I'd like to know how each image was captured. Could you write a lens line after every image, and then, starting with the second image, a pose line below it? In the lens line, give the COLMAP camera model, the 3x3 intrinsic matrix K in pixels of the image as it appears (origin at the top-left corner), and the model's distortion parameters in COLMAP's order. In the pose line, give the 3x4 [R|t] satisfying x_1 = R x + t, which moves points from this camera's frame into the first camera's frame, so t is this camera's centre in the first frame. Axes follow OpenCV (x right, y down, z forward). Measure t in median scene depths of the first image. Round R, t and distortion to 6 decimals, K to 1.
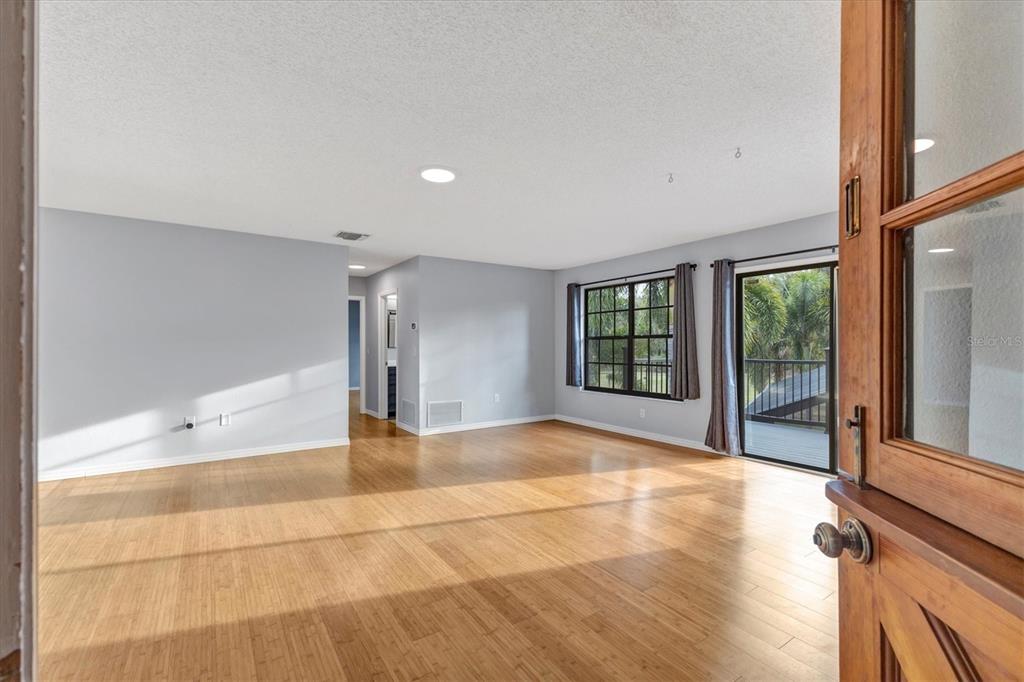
lens RADIAL K [[451.6, 0, 512.3], [0, 451.6, 336.9], [0, 0, 1]] dist [0.002803, -0.000063]
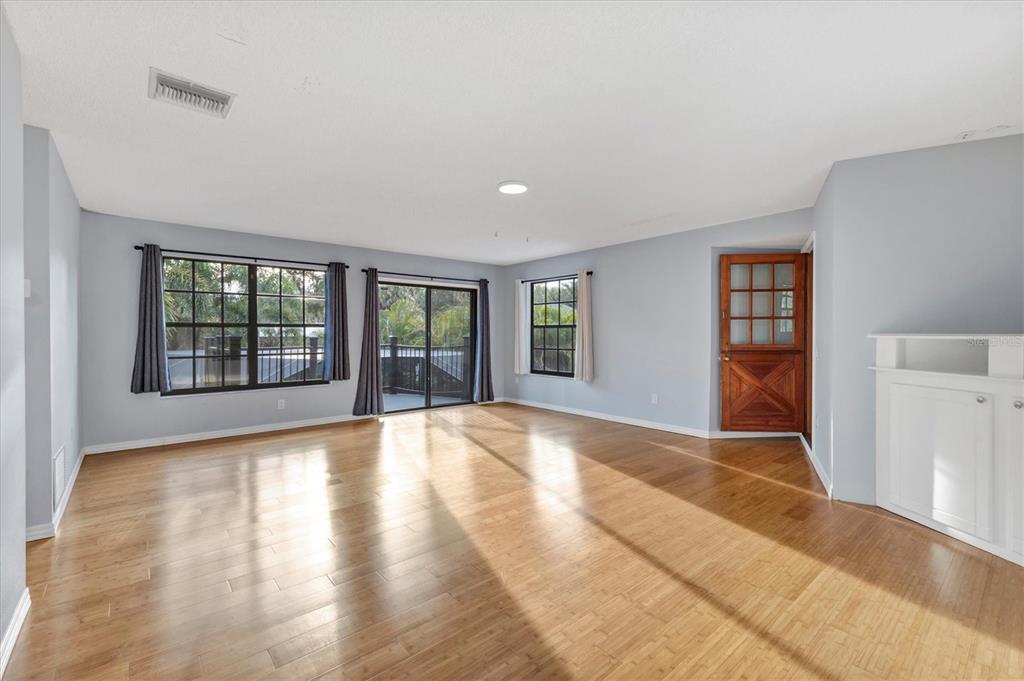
lens RADIAL K [[451.6, 0, 512.3], [0, 451.6, 336.4], [0, 0, 1]] dist [0.002803, -0.000063]
pose [[-0.094046, -0.013176, 0.995481, -0.854333], [-0.004775, 0.999907, 0.012784, 0.010094], [-0.995556, -0.003551, -0.094100, 0.712421]]
